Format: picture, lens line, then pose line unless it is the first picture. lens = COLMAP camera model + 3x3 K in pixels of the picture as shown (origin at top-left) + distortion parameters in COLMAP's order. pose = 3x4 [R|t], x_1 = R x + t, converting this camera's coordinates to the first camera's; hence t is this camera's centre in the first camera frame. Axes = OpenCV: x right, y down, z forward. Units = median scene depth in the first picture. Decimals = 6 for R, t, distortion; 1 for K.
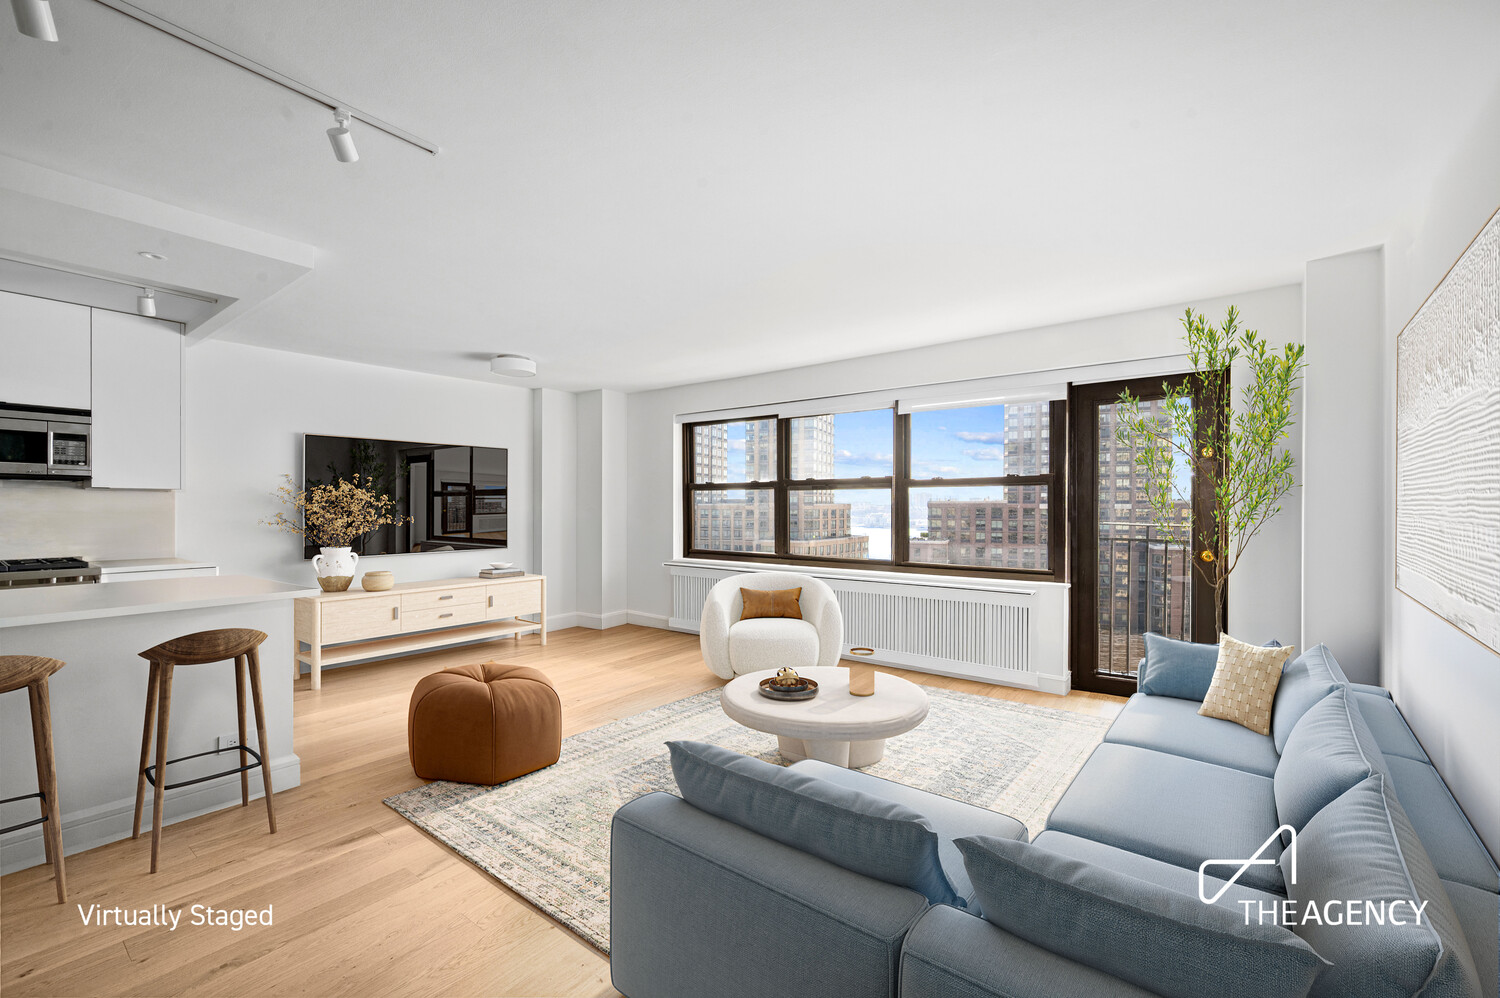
lens RADIAL K [[644.3, 0, 750.0], [0, 644.3, 499.0], [0, 0, 1]] dist [0.000089, 0.000012]
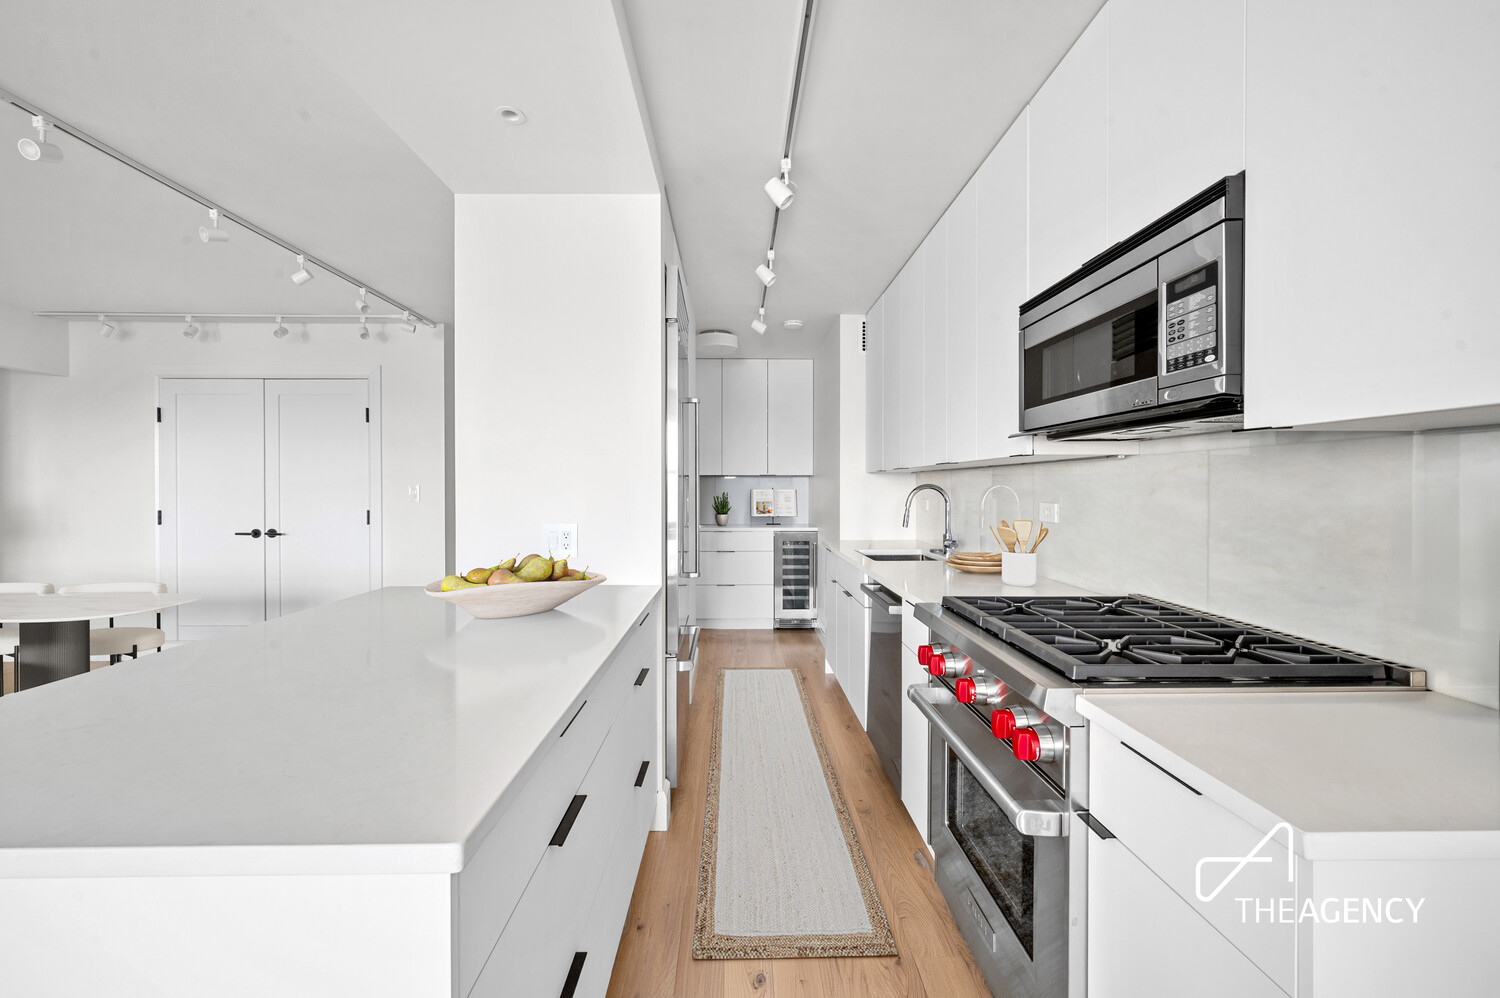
lens RADIAL K [[602.6, 0, 750.0], [0, 602.6, 499.0], [0, 0, 1]] dist [0.000099, 0.000006]
pose [[-0.767017, 0.007087, -0.641588, -0.680426], [0.002146, 0.999962, 0.008480, 0.011323], [0.641624, 0.005127, -0.767002, 1.090357]]
